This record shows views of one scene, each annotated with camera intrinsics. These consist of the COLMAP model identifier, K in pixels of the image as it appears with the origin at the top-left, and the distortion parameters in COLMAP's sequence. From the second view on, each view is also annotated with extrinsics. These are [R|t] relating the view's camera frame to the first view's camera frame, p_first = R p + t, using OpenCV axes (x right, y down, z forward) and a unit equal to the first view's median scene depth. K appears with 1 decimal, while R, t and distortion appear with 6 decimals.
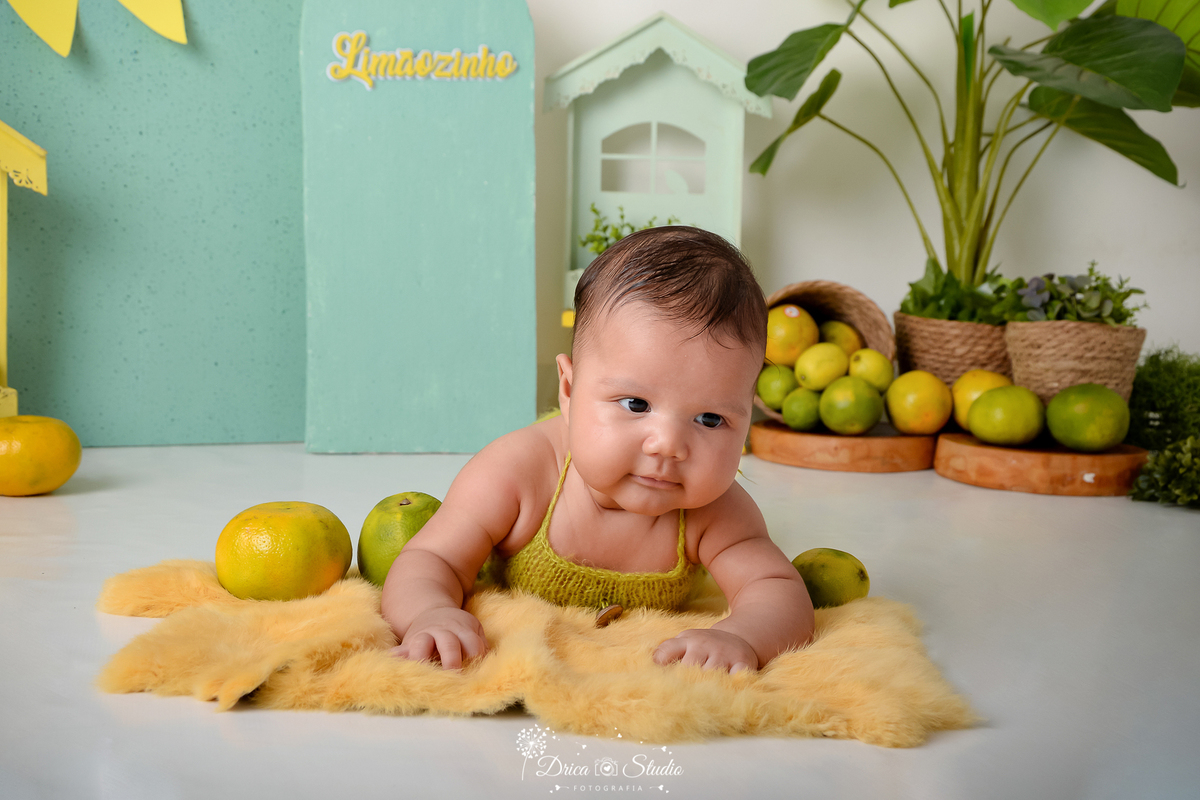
lens RADIAL K [[1636.4, 0, 613.6], [0, 1636.4, 421.8], [0, 0, 1]] dist [0.133722, 0.000000]
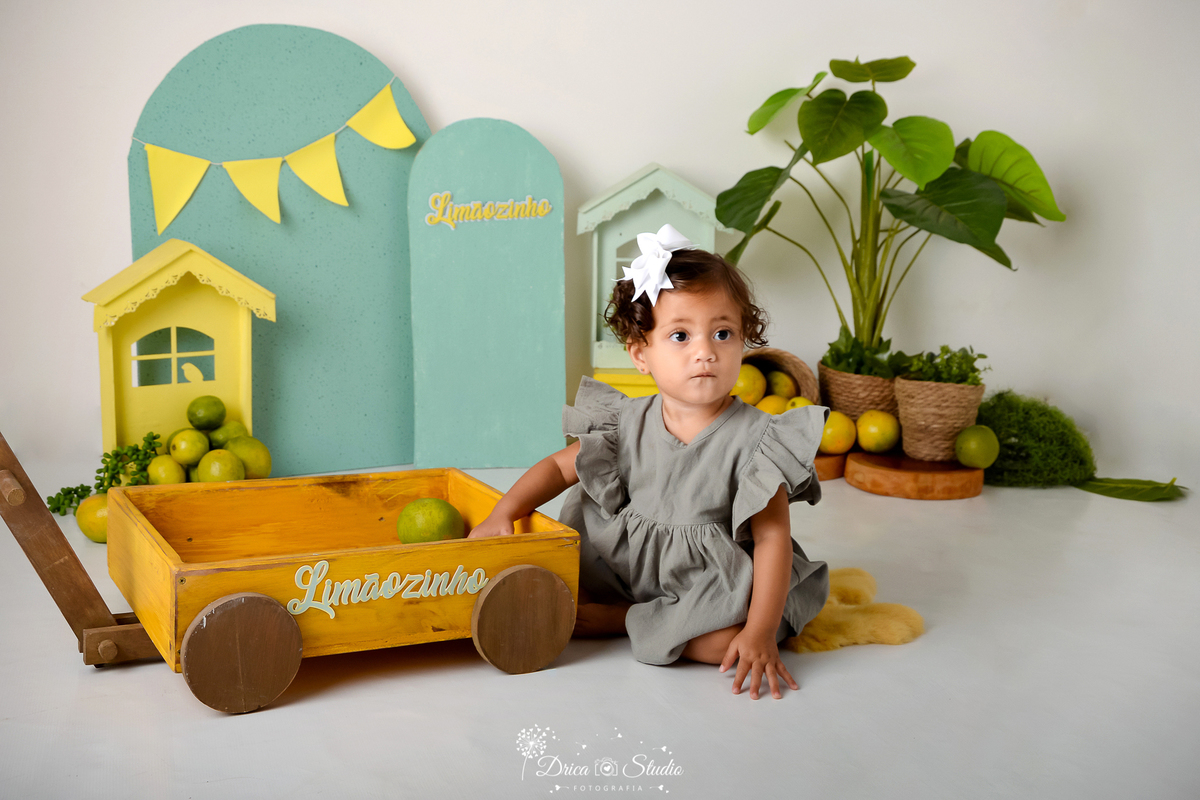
lens RADIAL K [[1635.3, 0, 600.5], [0, 1635.3, 427.3], [0, 0, 1]] dist [-0.033935, 0.000000]
pose [[0.999497, -0.008397, 0.030579, -0.067390], [0.006227, 0.997499, 0.070403, -0.119022], [-0.031094, -0.070178, 0.997050, -0.446185]]
